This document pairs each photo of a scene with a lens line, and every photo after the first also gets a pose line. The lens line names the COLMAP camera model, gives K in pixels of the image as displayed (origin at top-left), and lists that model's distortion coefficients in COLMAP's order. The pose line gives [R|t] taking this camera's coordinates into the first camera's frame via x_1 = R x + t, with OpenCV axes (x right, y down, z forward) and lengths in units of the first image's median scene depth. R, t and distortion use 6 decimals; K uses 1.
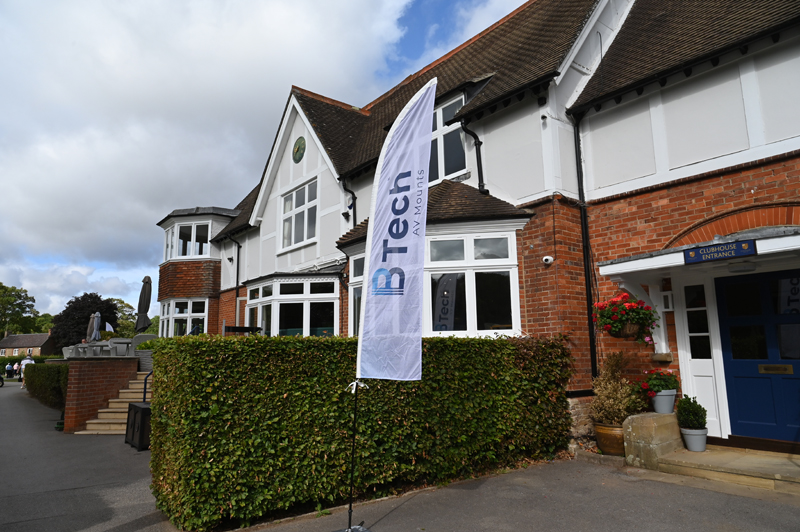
lens RADIAL K [[533.5, 0, 399.6], [0, 533.5, 244.3], [0, 0, 1]] dist [0.000586, 0.000000]
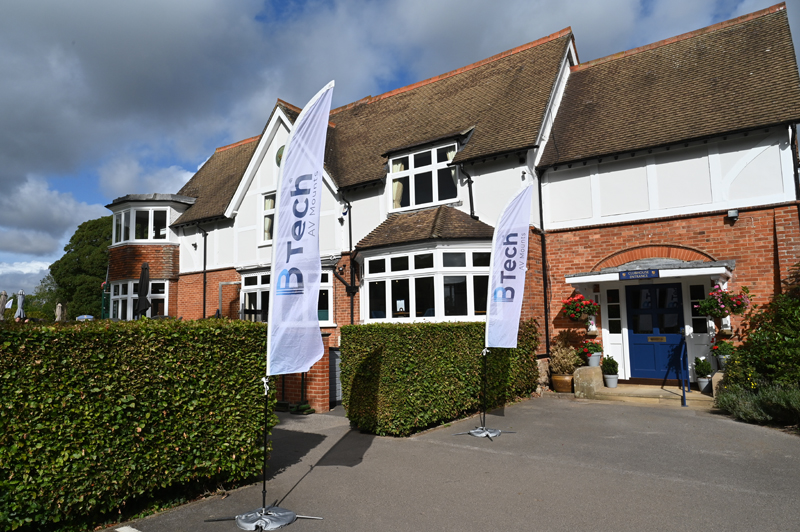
lens RADIAL K [[533.5, 0, 399.6], [0, 533.5, 244.3], [0, 0, 1]] dist [0.000586, 0.000000]
pose [[0.961683, 0.036268, 0.271754, -0.526309], [-0.049004, 0.997988, 0.040226, -0.094966], [-0.269748, -0.052002, 0.961526, -0.392662]]
